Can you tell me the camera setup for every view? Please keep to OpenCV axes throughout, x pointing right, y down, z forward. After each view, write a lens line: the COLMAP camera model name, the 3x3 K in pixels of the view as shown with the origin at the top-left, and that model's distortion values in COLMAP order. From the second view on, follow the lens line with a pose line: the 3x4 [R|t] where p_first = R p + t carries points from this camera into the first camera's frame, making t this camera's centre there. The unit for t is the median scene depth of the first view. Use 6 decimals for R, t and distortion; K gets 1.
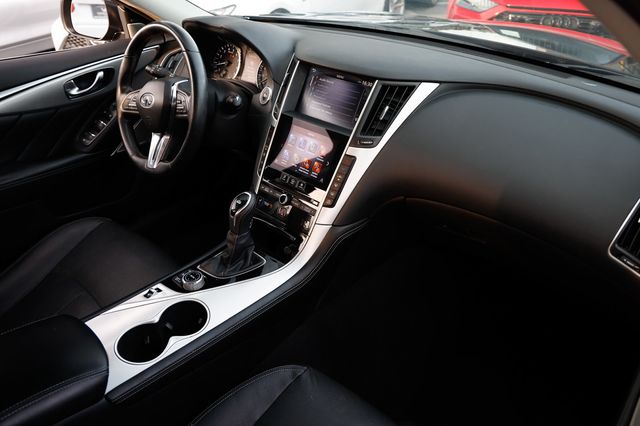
lens RADIAL K [[451.2, 0, 323.0], [0, 451.2, 218.2], [0, 0, 1]] dist [-0.078505, 0.049558]
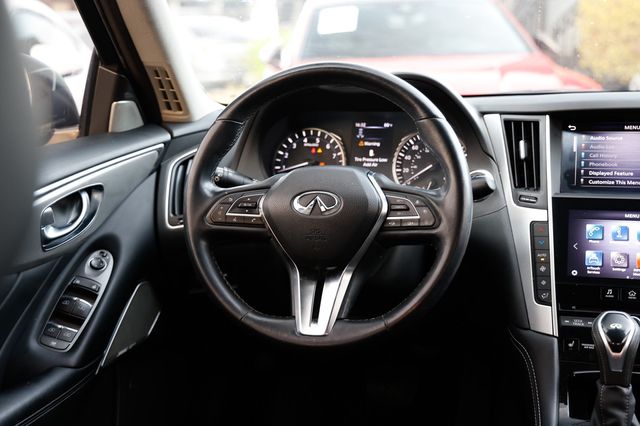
lens RADIAL K [[966.9, 0, 322.5], [0, 966.9, 215.7], [0, 0, 1]] dist [0.160194, 0.000000]
pose [[0.891760, -0.101468, 0.440986, -0.983745], [0.266396, 0.905481, -0.330360, 0.140140], [-0.365783, 0.412079, 0.834502, 0.050026]]
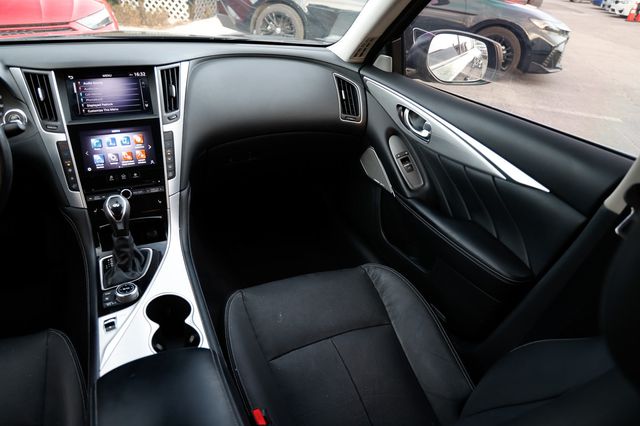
lens RADIAL K [[451.2, 0, 322.4], [0, 451.2, 217.3], [0, 0, 1]] dist [-0.078505, 0.049558]
pose [[0.408731, -0.442489, 0.798212, -0.767111], [0.450864, 0.858326, 0.244944, -0.045640], [-0.793511, 0.259769, 0.550327, 0.075978]]
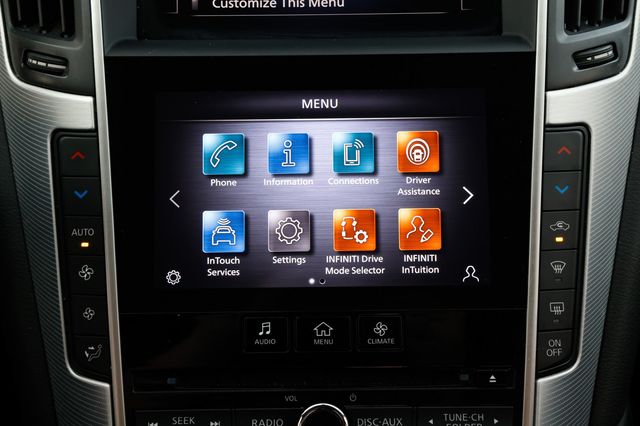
lens RADIAL K [[1053.8, 0, 321.8], [0, 1053.8, 213.9], [0, 0, 1]] dist [0.122096, 0.000000]
pose [[0.750358, -0.291246, 0.593413, -0.348782], [0.379021, 0.925044, -0.025253, -0.122659], [-0.541577, 0.243865, 0.804502, 0.599643]]
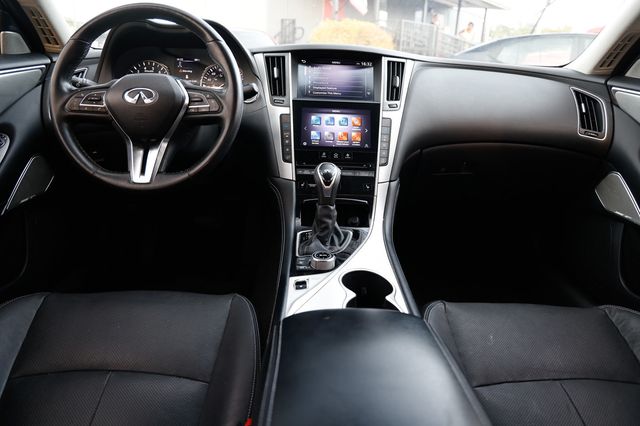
lens RADIAL K [[451.2, 0, 324.6], [0, 451.2, 208.2], [0, 0, 1]] dist [-0.078505, 0.049558]
pose [[0.730253, -0.193655, 0.655155, -0.785273], [0.346528, 0.931458, -0.110922, 0.134839], [-0.588769, 0.308031, 0.747307, 0.297910]]
